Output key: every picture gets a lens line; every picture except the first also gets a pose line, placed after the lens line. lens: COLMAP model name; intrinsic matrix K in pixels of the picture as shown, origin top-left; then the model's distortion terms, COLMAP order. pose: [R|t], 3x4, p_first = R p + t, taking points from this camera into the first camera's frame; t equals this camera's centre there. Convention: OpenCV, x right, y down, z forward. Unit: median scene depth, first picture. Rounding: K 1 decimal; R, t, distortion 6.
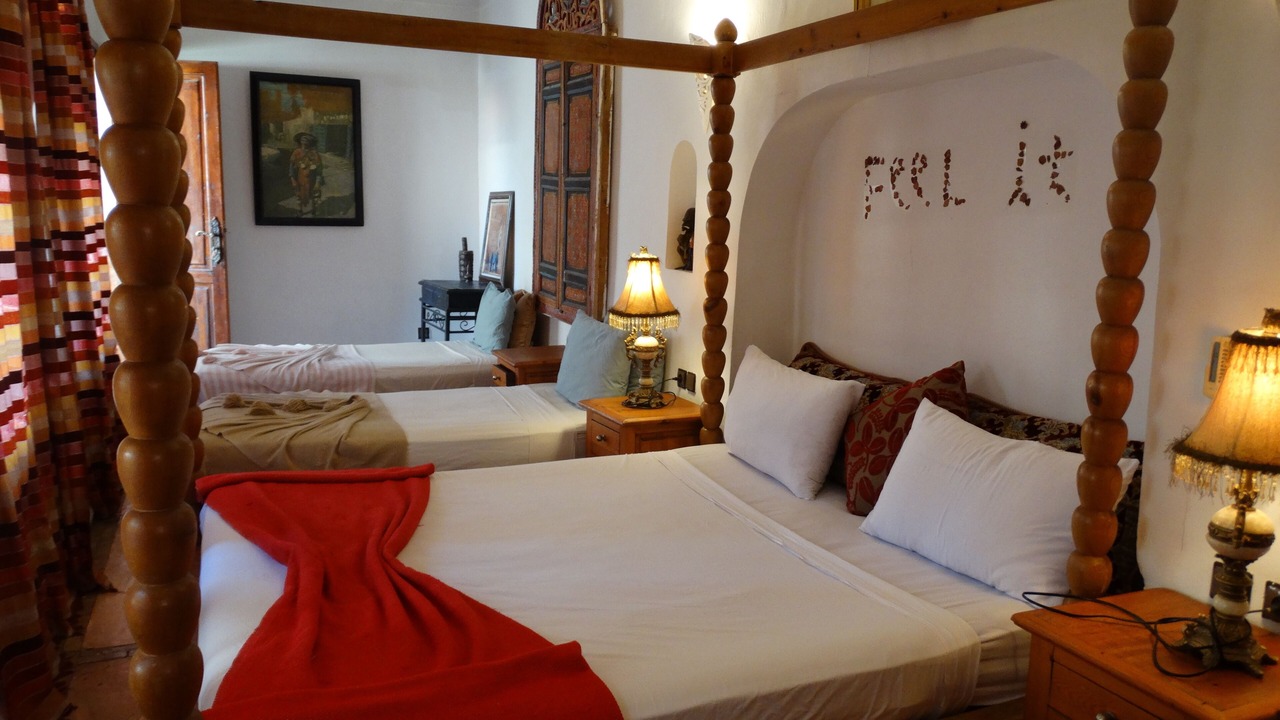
lens RADIAL K [[972.8, 0, 638.2], [0, 972.8, 347.0], [0, 0, 1]] dist [0.004940, 0.001231]
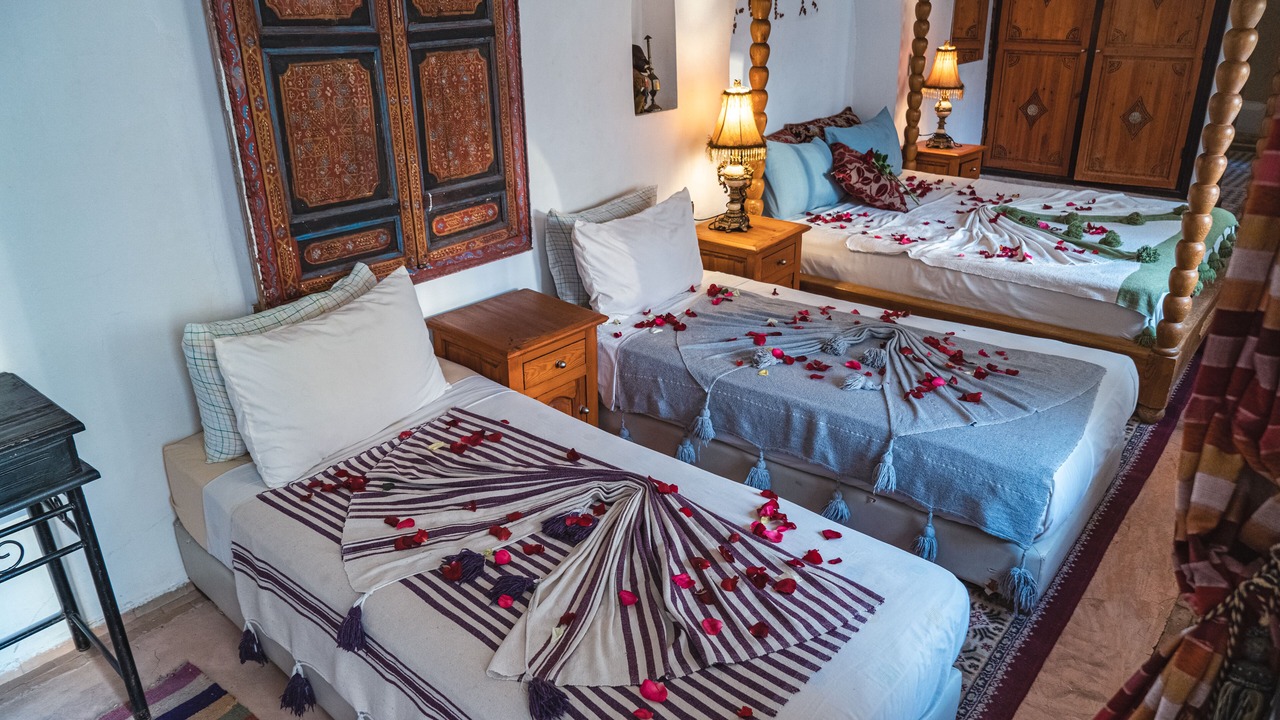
lens RADIAL K [[892.8, 0, 635.5], [0, 892.8, 347.3], [0, 0, 1]] dist [-0.033085, 0.027445]
pose [[-0.442380, -0.358714, 0.821964, -0.896039], [0.144834, 0.875917, 0.460209, -0.334049], [-0.885056, 0.322635, -0.335534, 1.641225]]
